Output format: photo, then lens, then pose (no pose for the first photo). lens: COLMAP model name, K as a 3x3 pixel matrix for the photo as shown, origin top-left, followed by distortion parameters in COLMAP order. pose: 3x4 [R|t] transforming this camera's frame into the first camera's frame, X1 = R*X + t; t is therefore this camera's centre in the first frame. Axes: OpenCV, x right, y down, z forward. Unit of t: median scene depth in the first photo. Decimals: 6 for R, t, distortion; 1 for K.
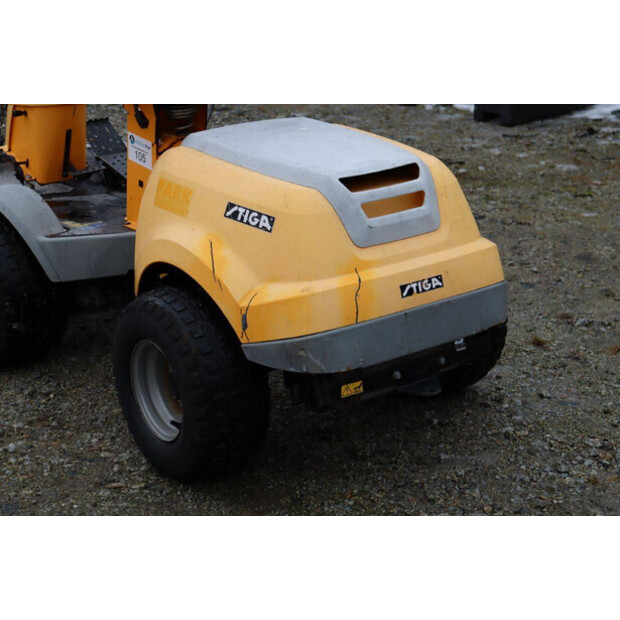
lens RADIAL K [[1259.5, 0, 314.5], [0, 1259.5, 311.3], [0, 0, 1]] dist [0.313010, 0.000000]
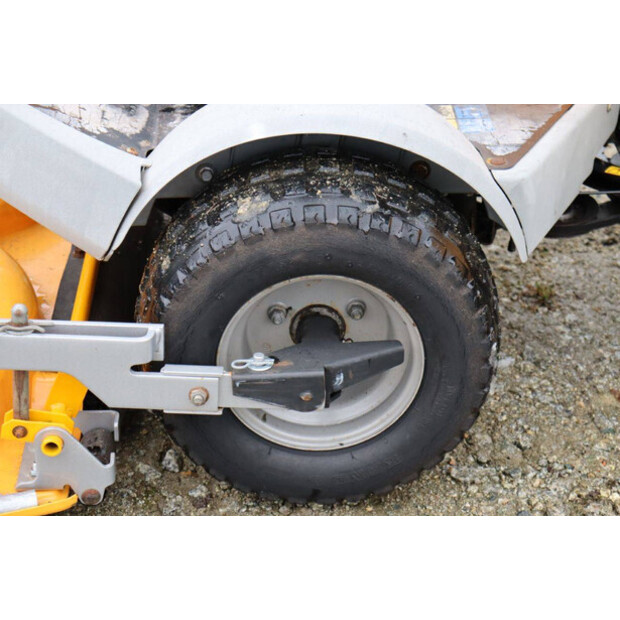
lens RADIAL K [[1449.3, 0, 314.3], [0, 1449.3, 308.2], [0, 0, 1]] dist [0.381740, 0.000000]
pose [[0.622118, -0.370651, 0.689628, -0.702888], [0.235610, 0.928638, 0.286564, -0.198047], [-0.746631, -0.015793, 0.665051, 0.840509]]
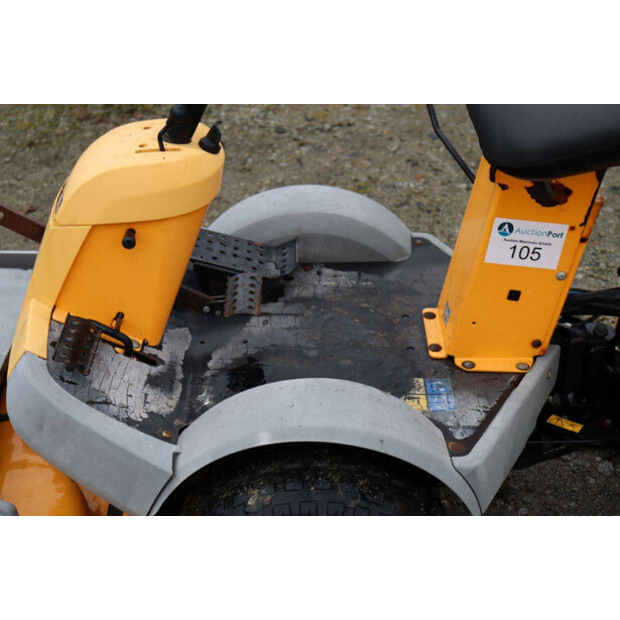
lens RADIAL K [[1200.2, 0, 313.9], [0, 1200.2, 310.1], [0, 0, 1]] dist [0.245723, 0.000000]
pose [[0.640638, -0.383647, 0.665129, -0.655975], [0.230054, 0.922341, 0.310424, -0.333397], [-0.732569, -0.045854, 0.679146, 0.820116]]
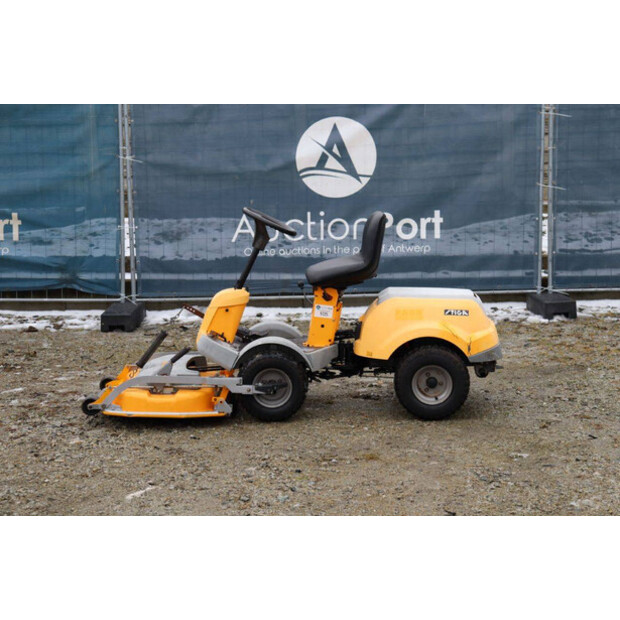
lens RADIAL K [[1341.5, 0, 316.1], [0, 1341.5, 308.7], [0, 0, 1]] dist [0.339622, 0.000000]
pose [[0.633679, -0.093066, 0.767977, -2.330138], [0.254311, 0.962623, -0.093185, 0.105938], [-0.730600, 0.254355, 0.633662, -0.608682]]
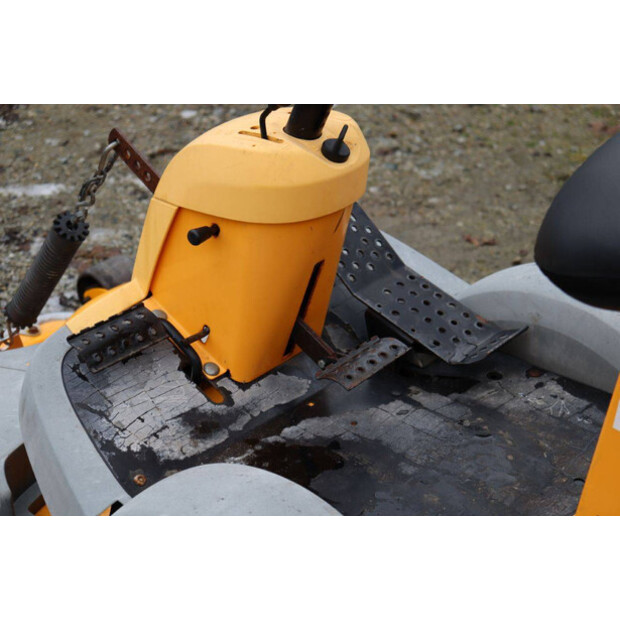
lens RADIAL K [[1341.5, 0, 314.7], [0, 1341.5, 306.8], [0, 0, 1]] dist [0.339622, 0.000000]
pose [[0.989432, -0.055752, 0.133849, -0.327442], [0.034004, 0.986599, 0.159584, -0.255293], [-0.140953, -0.153346, 0.978068, 0.763009]]
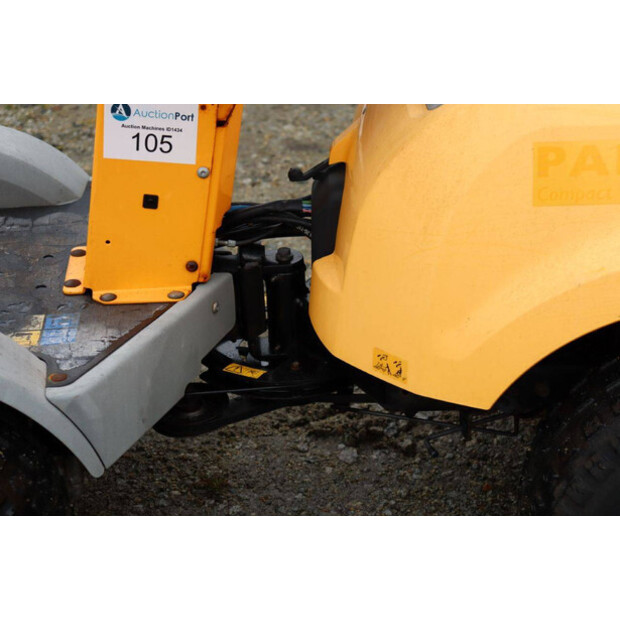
lens RADIAL K [[1449.3, 0, 316.0], [0, 1449.3, 308.2], [0, 0, 1]] dist [0.381740, 0.000000]
pose [[0.602039, -0.342007, 0.721513, -0.579912], [0.280698, 0.936598, 0.209743, -0.185789], [-0.747501, 0.076254, 0.659869, 0.719685]]
